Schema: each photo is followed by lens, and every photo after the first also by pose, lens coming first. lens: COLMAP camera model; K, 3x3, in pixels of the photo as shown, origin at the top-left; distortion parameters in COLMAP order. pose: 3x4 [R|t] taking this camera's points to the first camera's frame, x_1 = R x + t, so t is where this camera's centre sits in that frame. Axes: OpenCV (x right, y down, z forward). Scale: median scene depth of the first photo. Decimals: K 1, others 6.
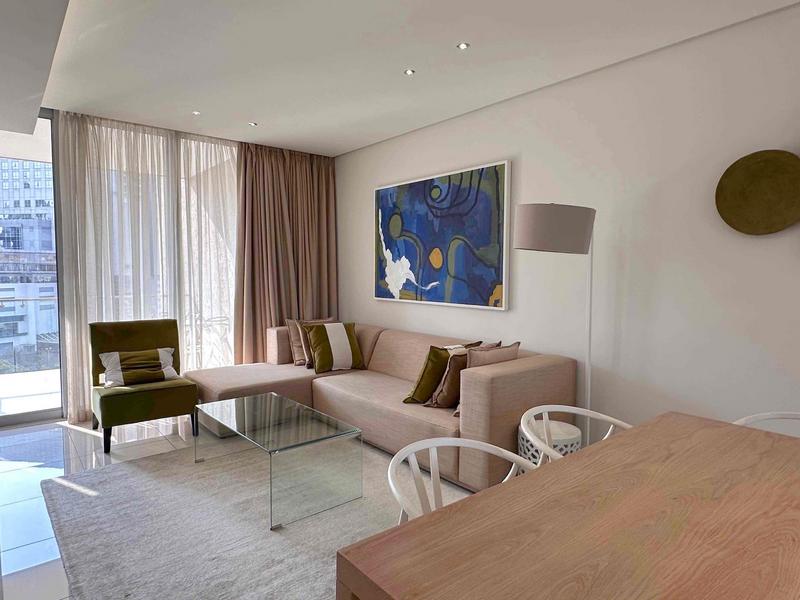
lens RADIAL K [[486.9, 0, 396.6], [0, 486.9, 303.5], [0, 0, 1]] dist [-0.007409, -0.001788]
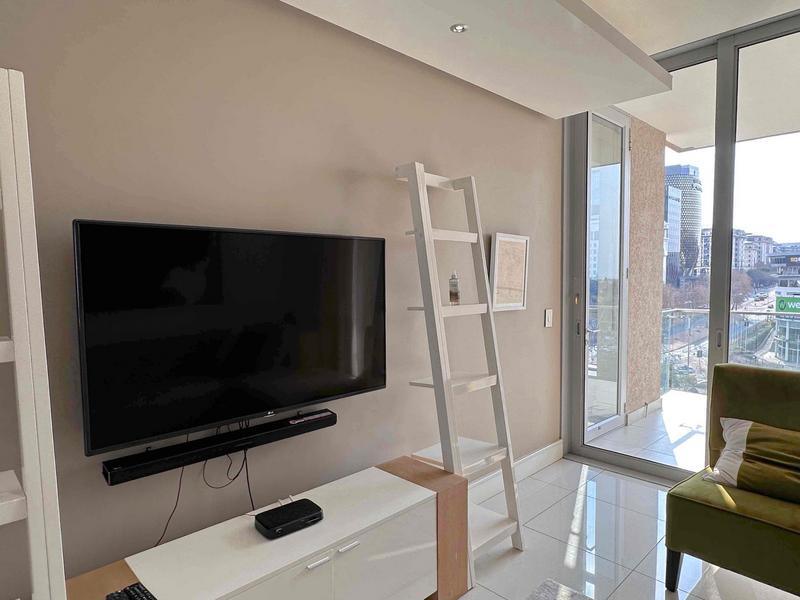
lens RADIAL K [[487.8, 0, 401.9], [0, 487.8, 300.8], [0, 0, 1]] dist [-0.001257, -0.000753]
pose [[0.071408, 0.045467, -0.996410, -0.040333], [-0.057718, 0.997475, 0.041379, -0.038396], [0.995776, 0.054556, 0.073852, 0.506059]]
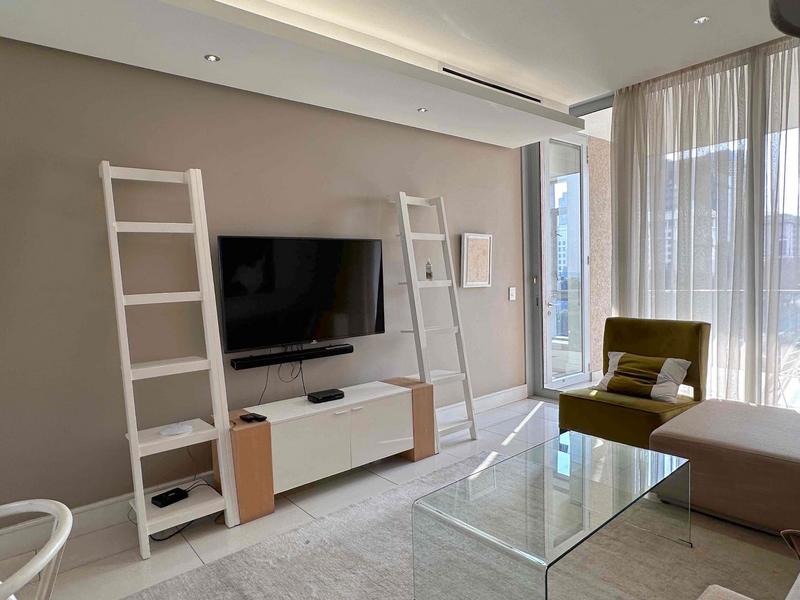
lens RADIAL K [[486.9, 0, 396.6], [0, 486.9, 303.5], [0, 0, 1]] dist [-0.007409, -0.001788]
pose [[-0.013296, 0.053292, -0.998490, 0.268094], [-0.033428, 0.997997, 0.053711, -0.018967], [0.999353, 0.034091, -0.011488, 0.560477]]
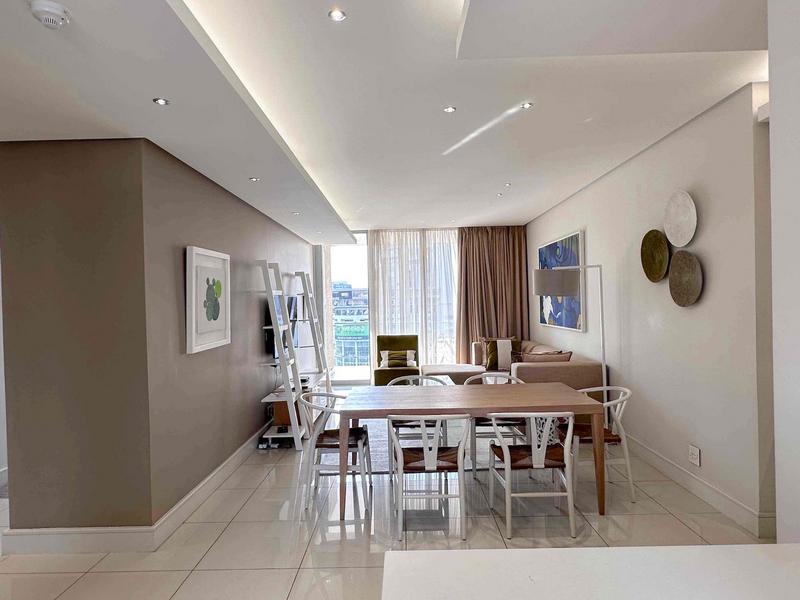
lens RADIAL K [[486.9, 0, 396.6], [0, 486.9, 303.5], [0, 0, 1]] dist [-0.007409, -0.001788]
pose [[0.760576, -0.020919, -0.648912, 0.647130], [-0.017131, 0.998486, -0.052268, 0.012888], [0.649023, 0.050870, 0.759066, -0.409201]]
